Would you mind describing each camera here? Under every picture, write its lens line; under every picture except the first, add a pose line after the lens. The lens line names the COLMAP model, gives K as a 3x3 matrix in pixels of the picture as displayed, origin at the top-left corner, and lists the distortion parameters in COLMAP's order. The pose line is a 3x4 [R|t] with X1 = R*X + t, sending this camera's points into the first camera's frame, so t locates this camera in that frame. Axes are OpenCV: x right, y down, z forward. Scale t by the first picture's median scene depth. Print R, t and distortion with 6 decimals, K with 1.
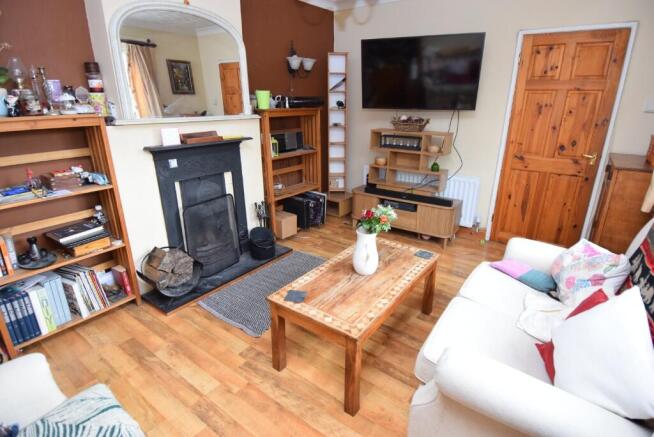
lens RADIAL K [[341.3, 0, 332.7], [0, 341.3, 217.2], [0, 0, 1]] dist [0.037786, -0.048247]
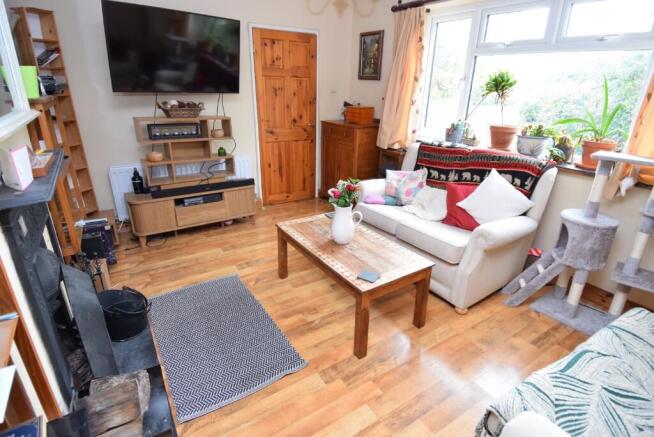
lens RADIAL K [[341.3, 0, 332.7], [0, 341.3, 217.2], [0, 0, 1]] dist [0.037786, -0.048247]
pose [[0.345308, -0.332850, 0.877481, -0.578553], [0.284823, 0.928062, 0.239953, -0.127462], [-0.894225, 0.167069, 0.415270, 0.361438]]
